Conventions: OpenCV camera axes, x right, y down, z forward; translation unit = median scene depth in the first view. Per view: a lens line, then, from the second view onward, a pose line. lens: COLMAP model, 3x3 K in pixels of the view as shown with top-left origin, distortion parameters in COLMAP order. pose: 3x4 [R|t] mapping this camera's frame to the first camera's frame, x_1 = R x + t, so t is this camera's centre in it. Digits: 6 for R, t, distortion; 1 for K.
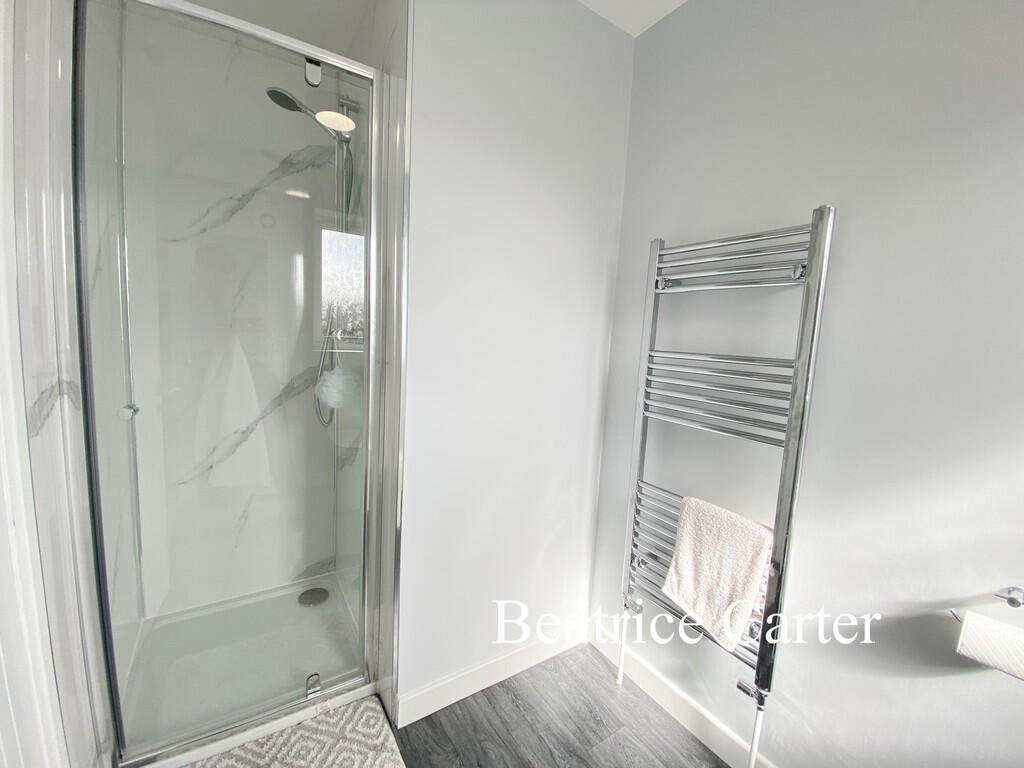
lens RADIAL K [[418.1, 0, 509.8], [0, 418.1, 385.2], [0, 0, 1]] dist [-0.017339, -0.000588]
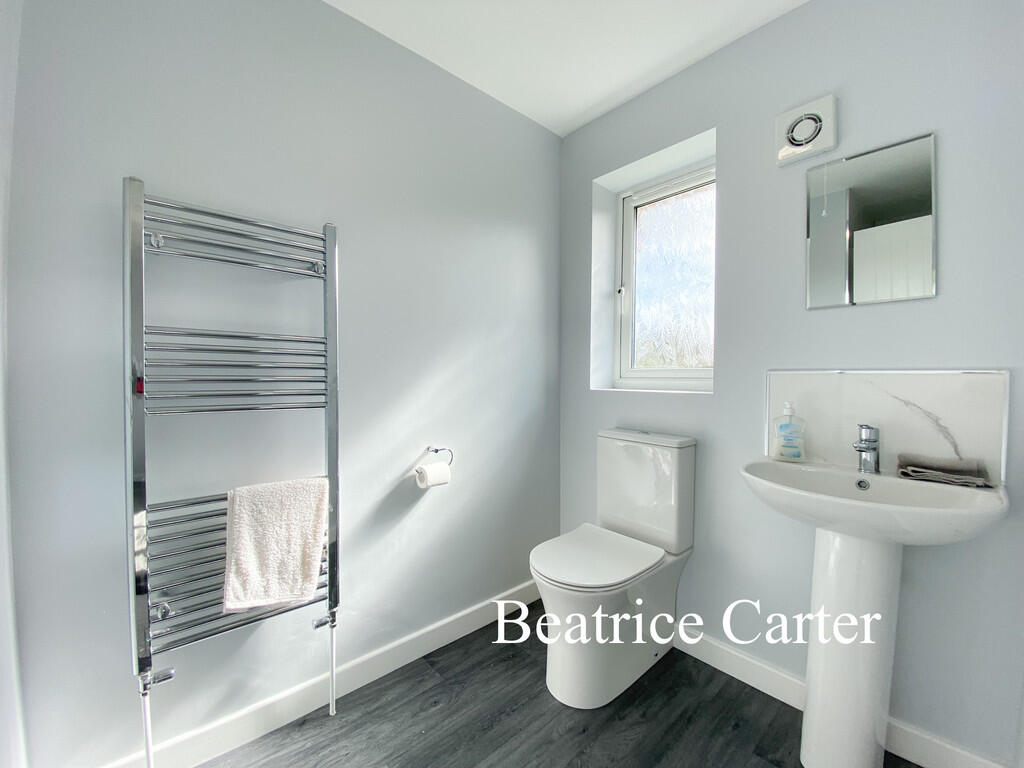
lens RADIAL K [[418.1, 0, 510.5], [0, 418.1, 380.7], [0, 0, 1]] dist [-0.017339, -0.000588]
pose [[-0.143659, -0.067531, 0.987320, -0.586805], [0.100690, 0.991494, 0.082467, 0.019049], [-0.984492, 0.111261, -0.135638, 0.537573]]
